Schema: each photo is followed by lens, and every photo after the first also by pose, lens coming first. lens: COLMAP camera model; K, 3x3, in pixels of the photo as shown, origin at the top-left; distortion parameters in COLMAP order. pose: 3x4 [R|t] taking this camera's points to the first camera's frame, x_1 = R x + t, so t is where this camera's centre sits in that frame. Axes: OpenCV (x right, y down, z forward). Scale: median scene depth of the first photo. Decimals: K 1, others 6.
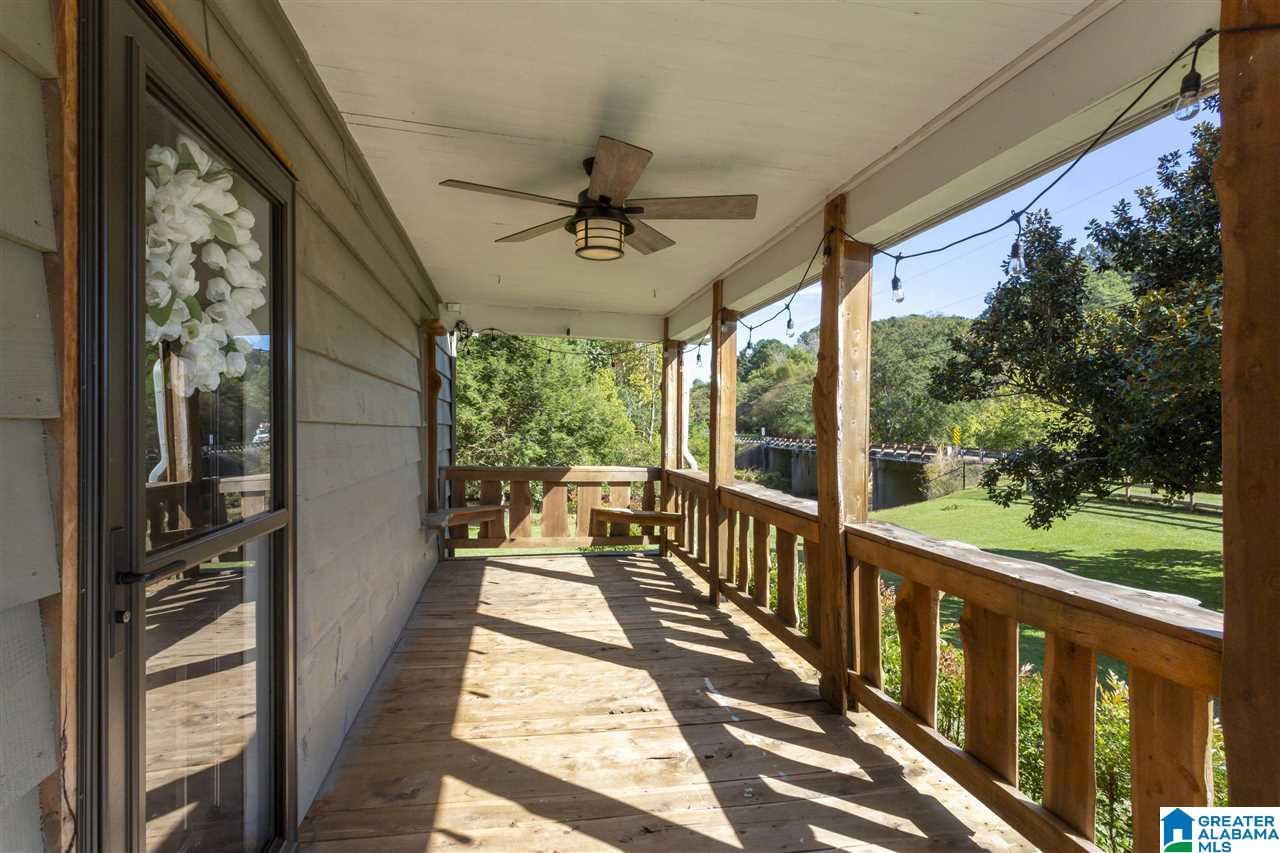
lens RADIAL K [[641.3, 0, 616.4], [0, 641.3, 420.7], [0, 0, 1]] dist [-0.009346, 0.006633]
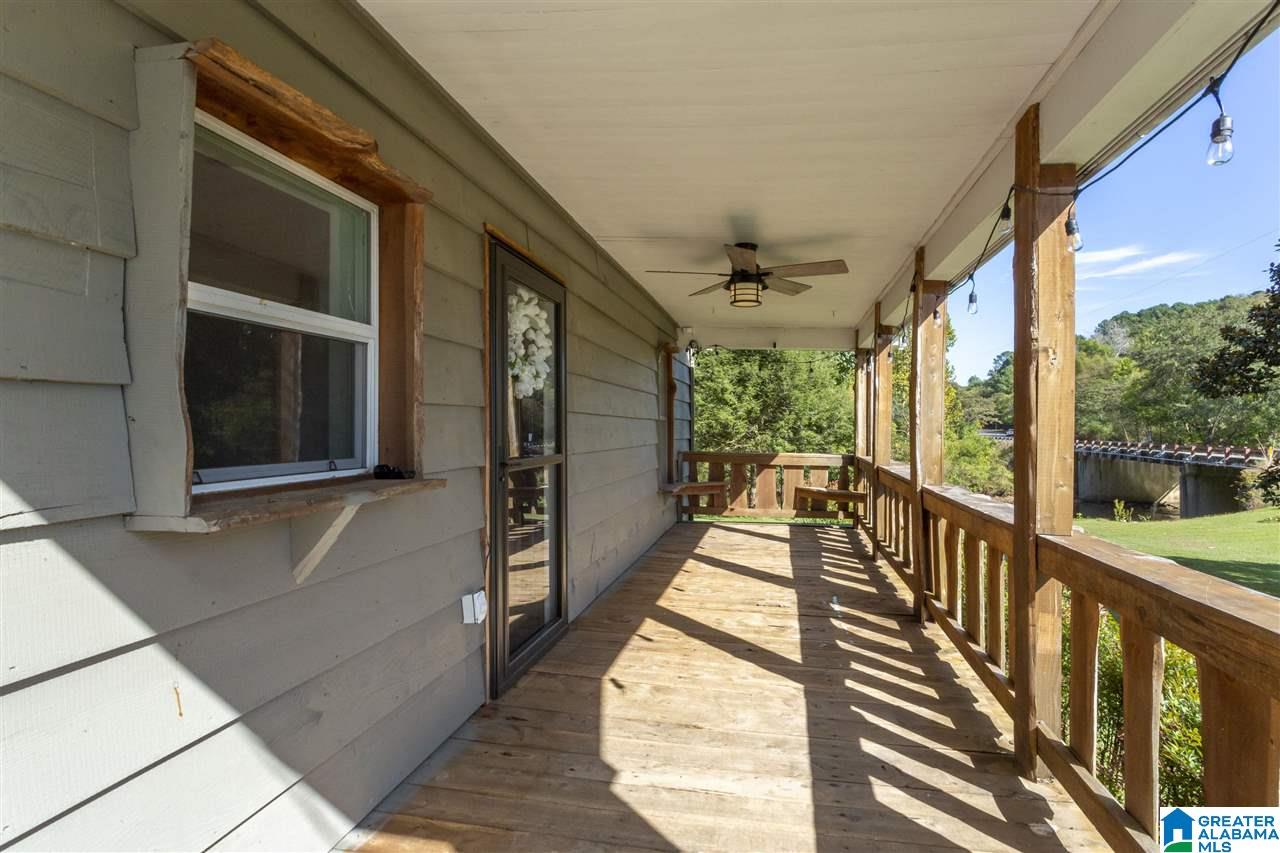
lens RADIAL K [[609.2, 0, 644.5], [0, 609.2, 424.1], [0, 0, 1]] dist [0.008656, 0.000358]
pose [[0.929087, 0.001612, -0.369857, 0.247813], [0.000134, 0.999989, 0.004696, 0.019505], [0.369861, -0.004413, 0.929077, -0.390484]]
